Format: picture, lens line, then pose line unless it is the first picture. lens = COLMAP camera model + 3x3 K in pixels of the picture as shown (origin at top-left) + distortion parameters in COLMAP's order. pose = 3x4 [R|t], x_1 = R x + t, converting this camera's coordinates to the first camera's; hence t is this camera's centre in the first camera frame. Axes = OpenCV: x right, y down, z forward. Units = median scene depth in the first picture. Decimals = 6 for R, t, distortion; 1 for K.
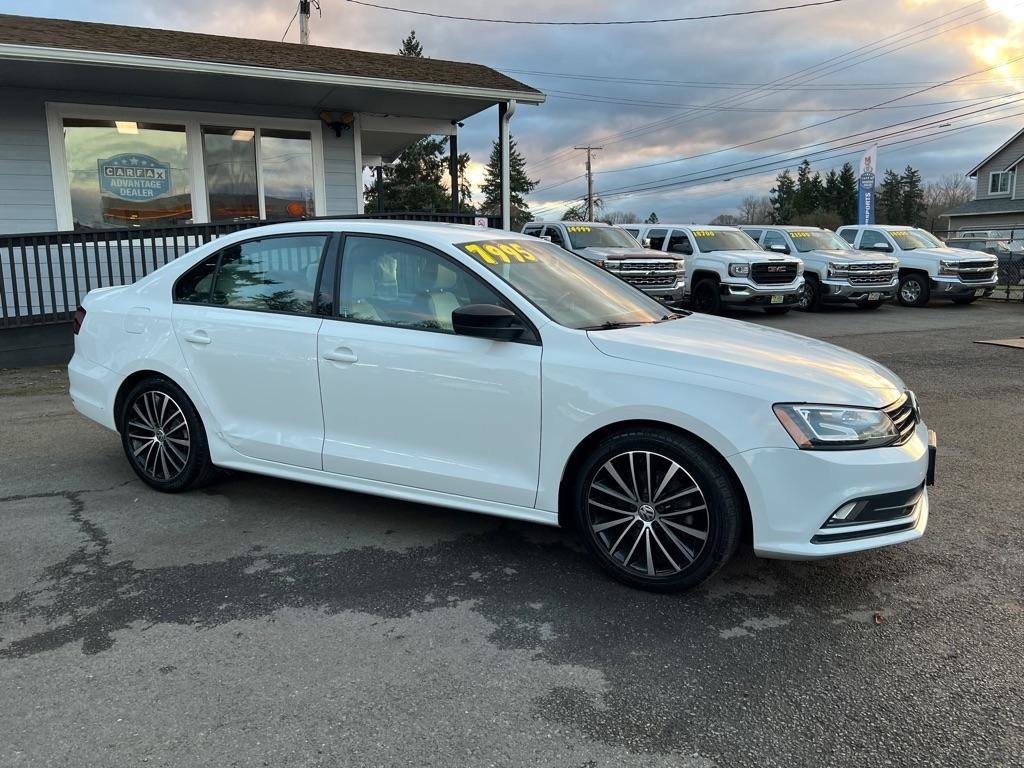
lens RADIAL K [[762.8, 0, 510.3], [0, 762.8, 382.0], [0, 0, 1]] dist [0.054935, -0.067735]
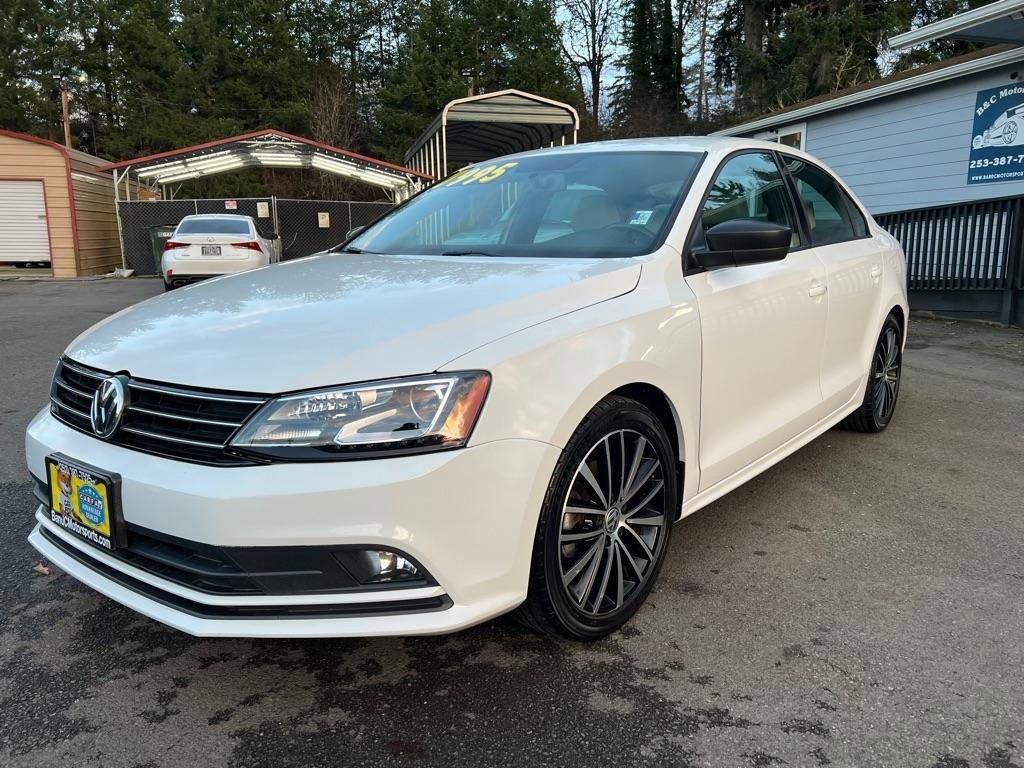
lens RADIAL K [[773.0, 0, 525.4], [0, 773.0, 385.0], [0, 0, 1]] dist [0.041543, -0.043823]
pose [[-0.165972, 0.186099, -0.968411, 0.785760], [-0.154604, 0.964977, 0.211936, -0.115036], [0.973936, 0.184896, -0.131388, 1.053113]]
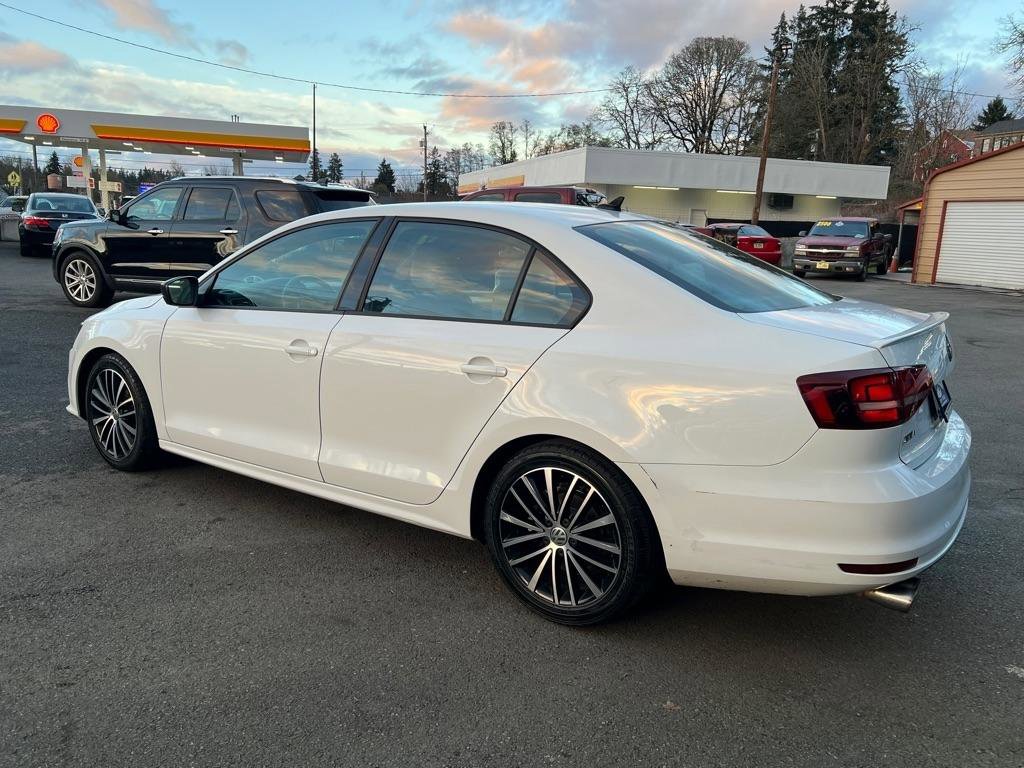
lens RADIAL K [[776.0, 0, 512.0], [0, 776.0, 384.0], [0, 0, 1]] dist [0.043368, -0.042082]
pose [[-0.994949, -0.048109, 0.088105, -0.264386], [-0.014258, 0.936507, 0.350358, -0.333047], [-0.099366, 0.347332, -0.932463, 1.926471]]
